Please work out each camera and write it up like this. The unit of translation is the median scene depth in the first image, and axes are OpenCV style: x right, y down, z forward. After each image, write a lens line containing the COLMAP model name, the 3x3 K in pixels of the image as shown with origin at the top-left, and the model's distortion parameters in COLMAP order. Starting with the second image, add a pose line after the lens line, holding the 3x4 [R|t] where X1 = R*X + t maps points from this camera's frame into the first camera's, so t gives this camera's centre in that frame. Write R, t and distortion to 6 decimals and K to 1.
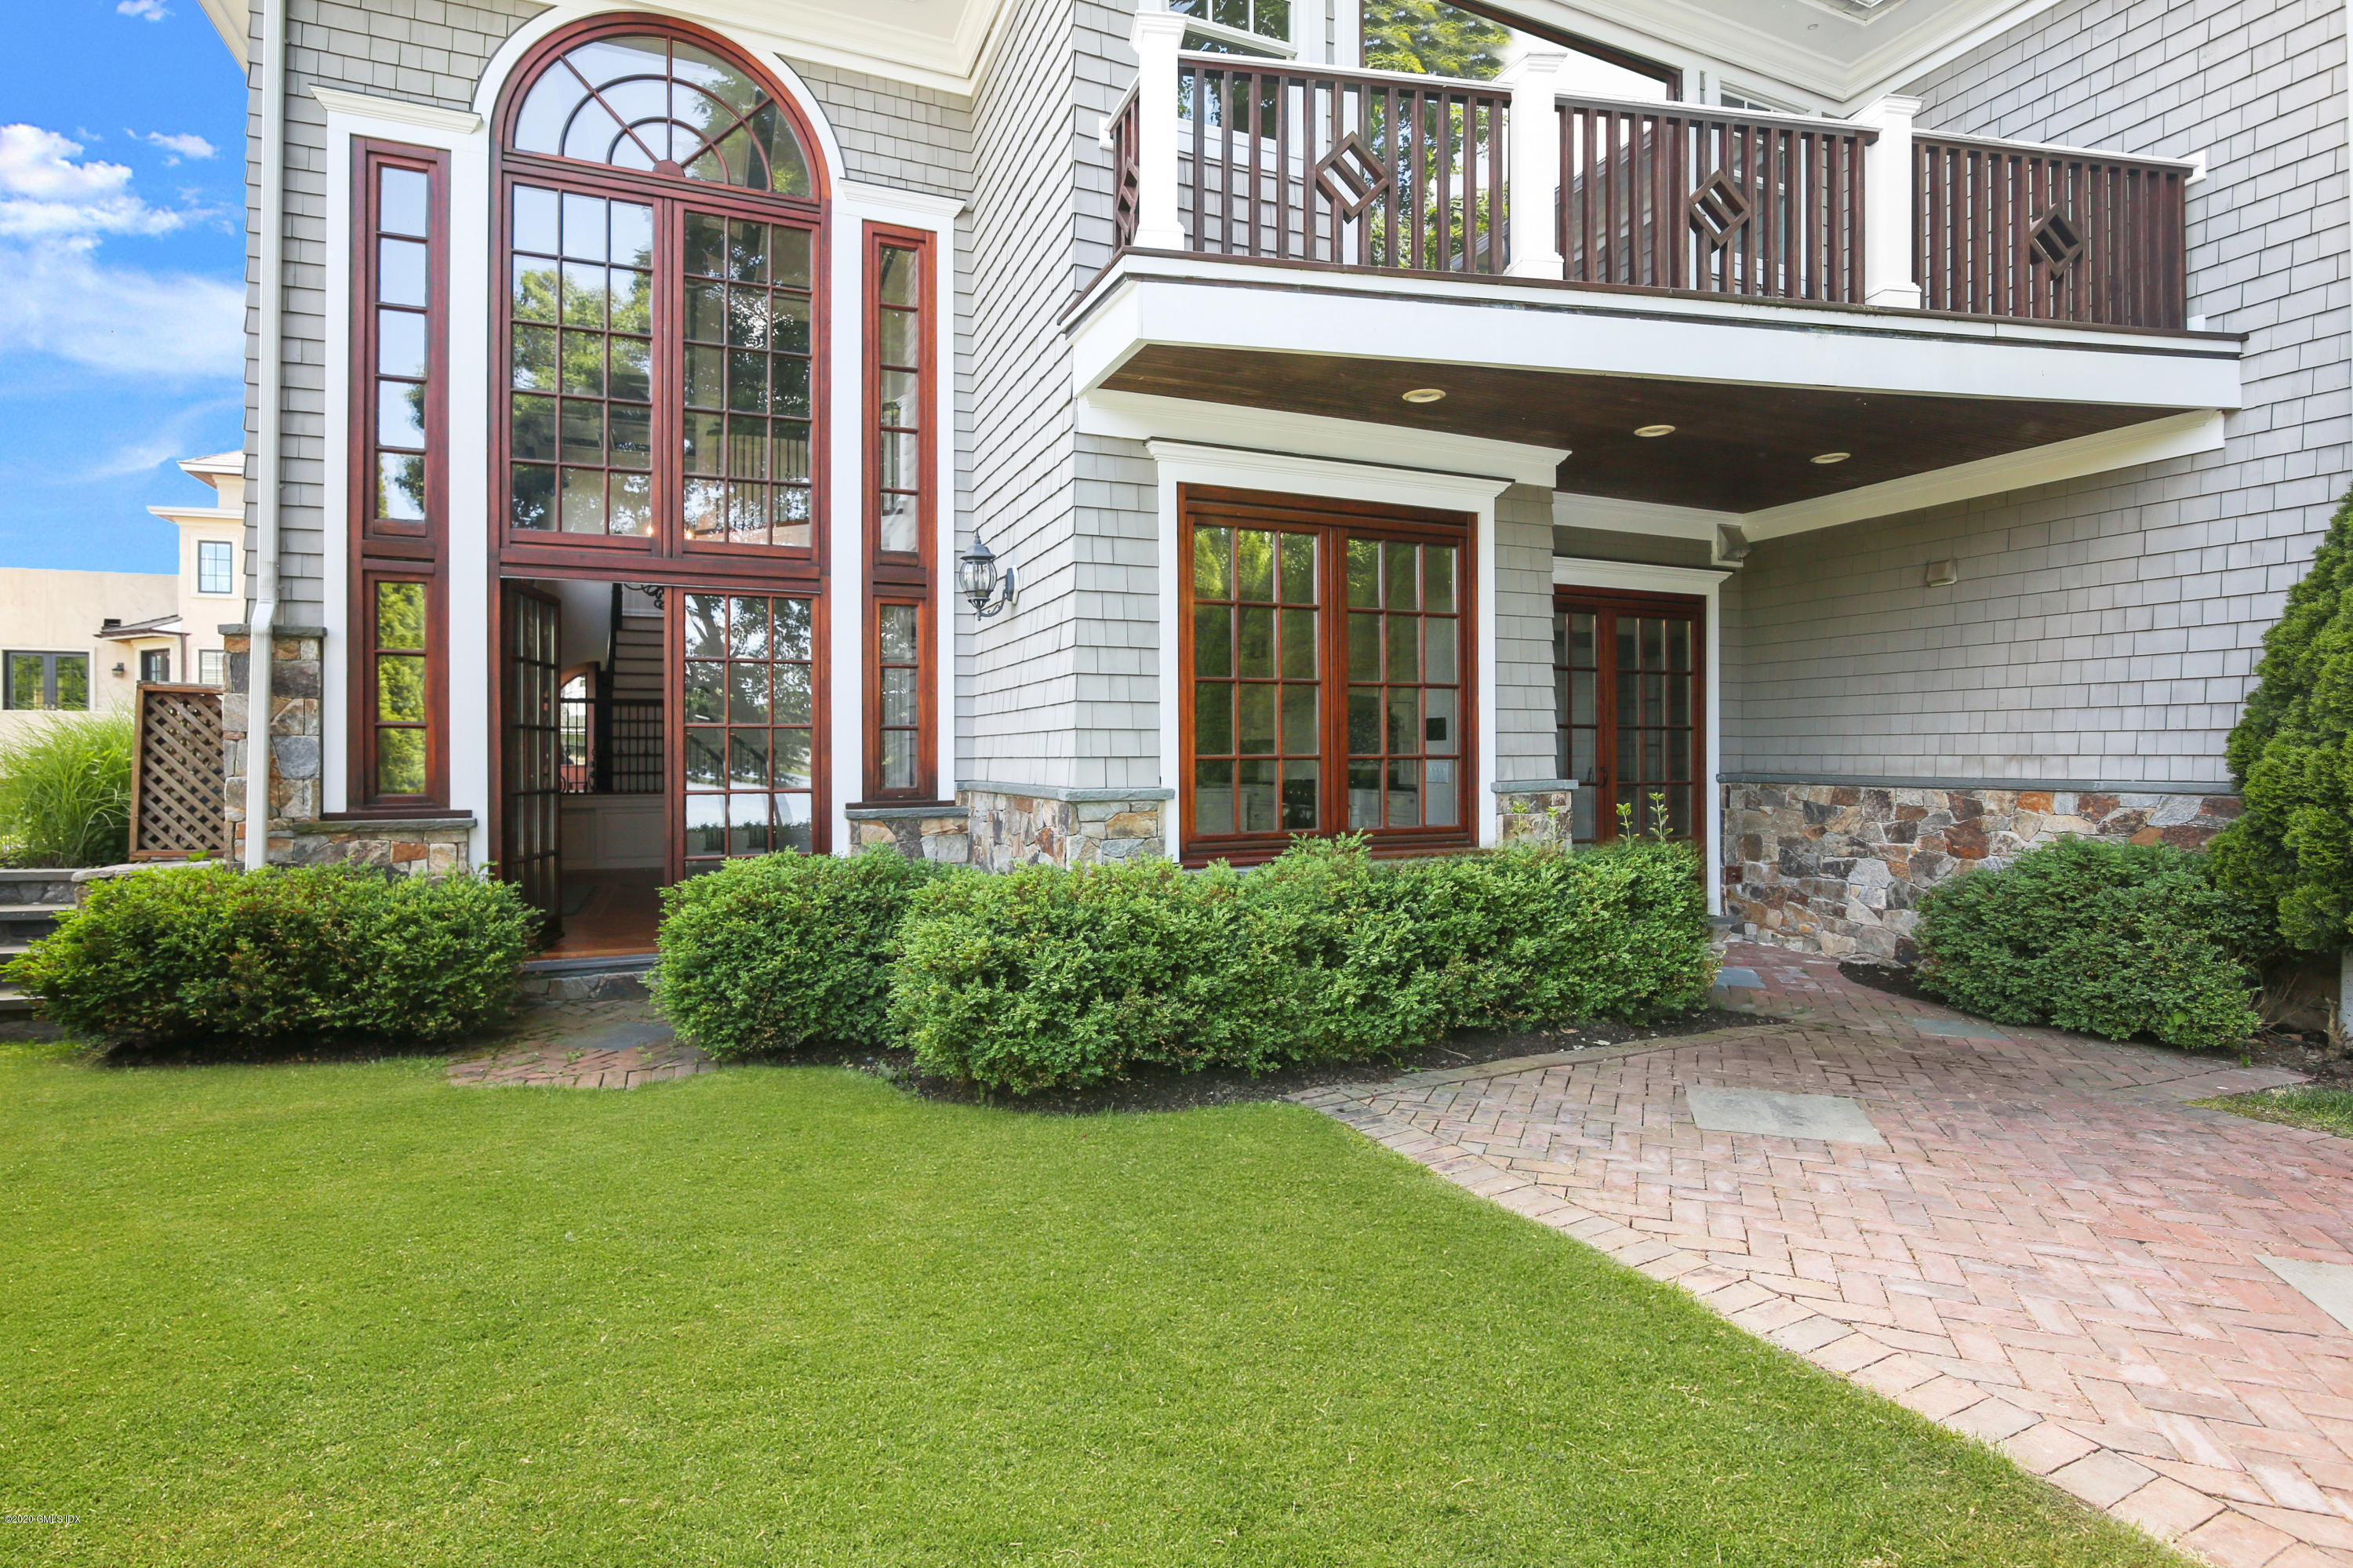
lens RADIAL K [[1097.2, 0, 1175.6], [0, 1097.2, 765.0], [0, 0, 1]] dist [-0.018555, 0.001474]
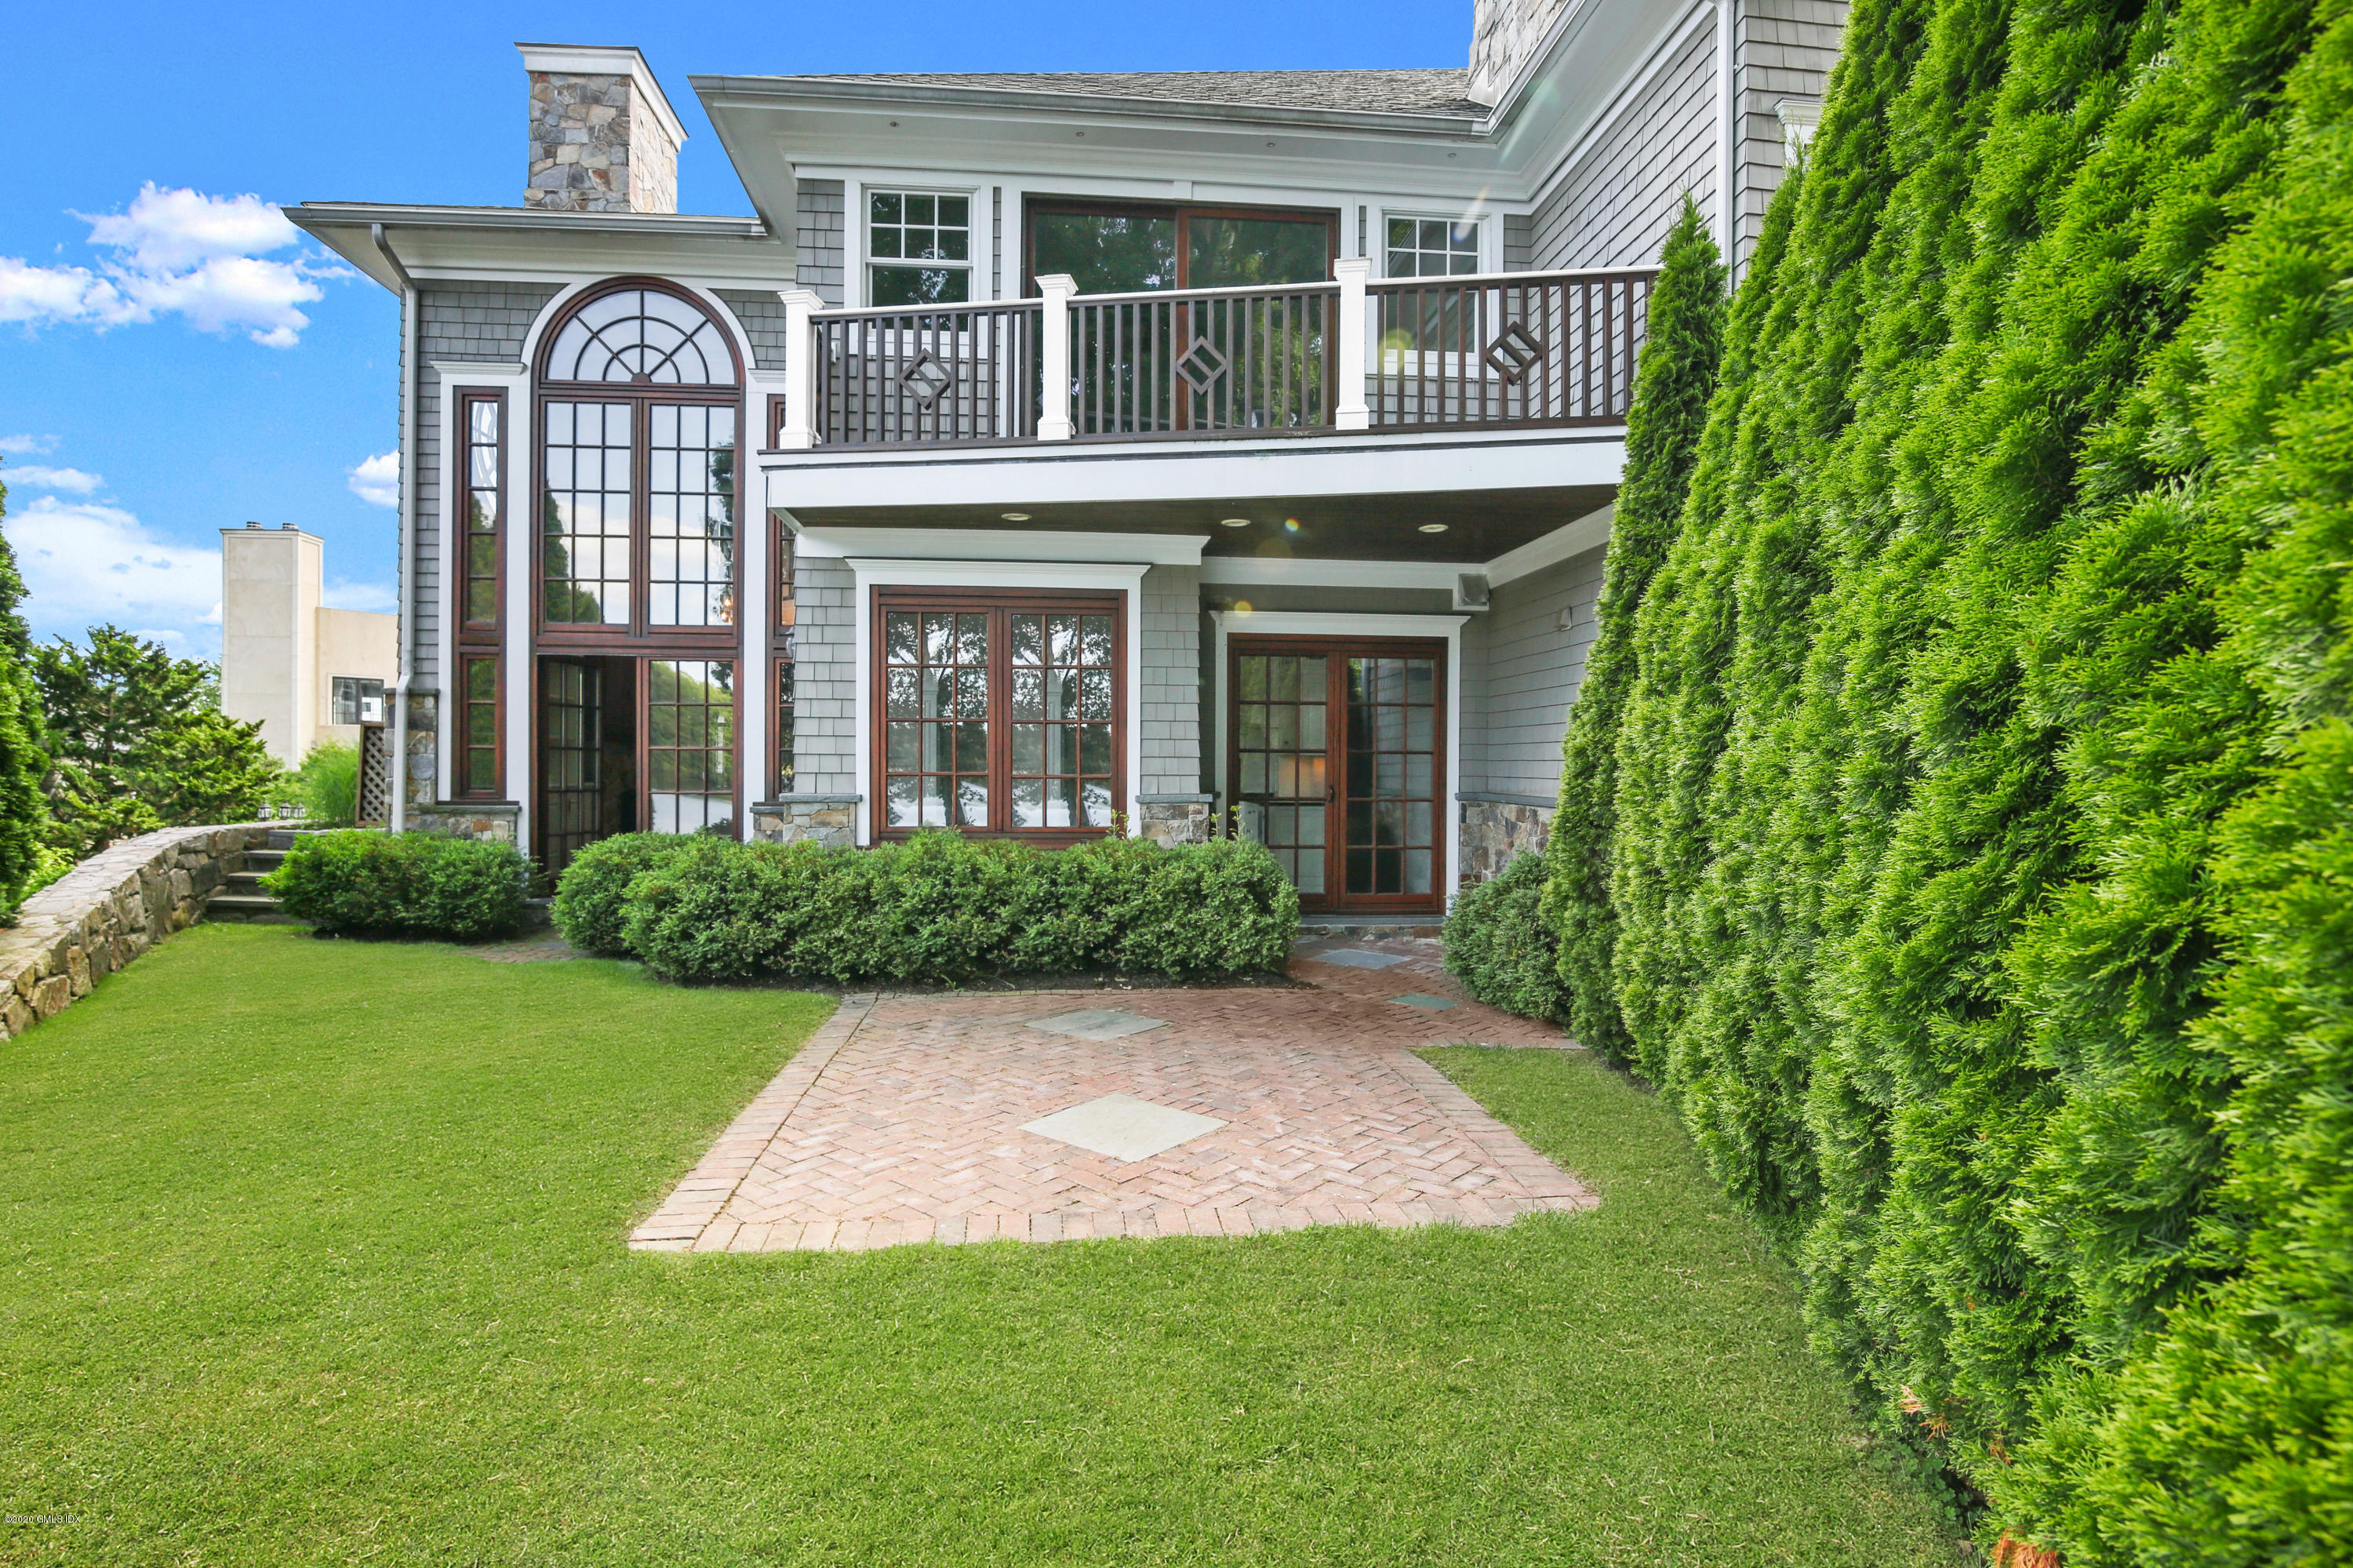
lens RADIAL K [[1097.2, 0, 1165.6], [0, 1097.2, 786.5], [0, 0, 1]] dist [-0.018555, 0.001474]
pose [[0.956902, 0.015850, -0.289977, 0.727489], [-0.012880, 0.999843, 0.012146, -0.011394], [0.290124, -0.007888, 0.956957, -0.256046]]
